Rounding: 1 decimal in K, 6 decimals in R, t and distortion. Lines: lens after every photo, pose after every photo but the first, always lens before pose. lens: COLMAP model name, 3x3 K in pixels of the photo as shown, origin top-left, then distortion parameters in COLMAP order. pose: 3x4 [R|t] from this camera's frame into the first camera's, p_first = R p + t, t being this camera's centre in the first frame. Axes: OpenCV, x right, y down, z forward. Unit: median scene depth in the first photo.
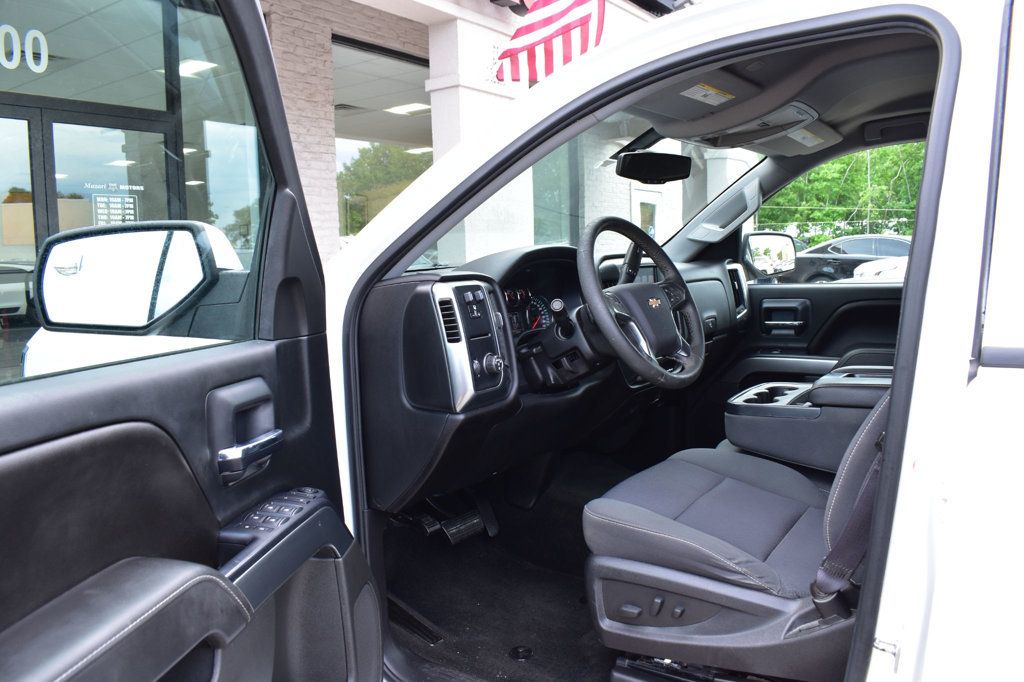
lens RADIAL K [[794.1, 0, 512.5], [0, 794.1, 340.7], [0, 0, 1]] dist [-0.103298, 0.026279]
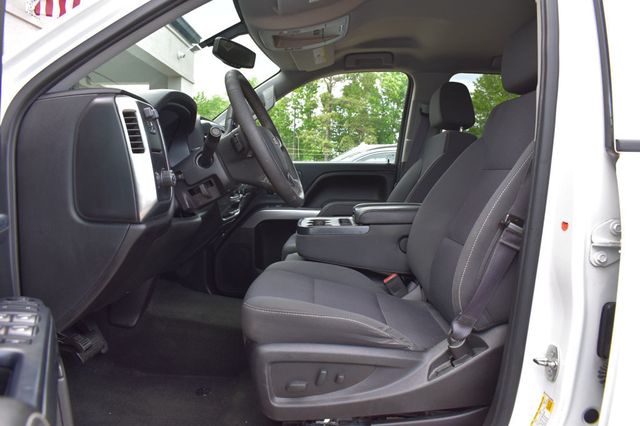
lens RADIAL K [[496.3, 0, 319.6], [0, 496.3, 212.6], [0, 0, 1]] dist [-0.103298, 0.026279]
pose [[0.829558, -0.002685, 0.558414, -0.231484], [0.020972, 0.999433, -0.026349, 0.100391], [-0.558026, 0.033569, 0.829144, 0.347928]]
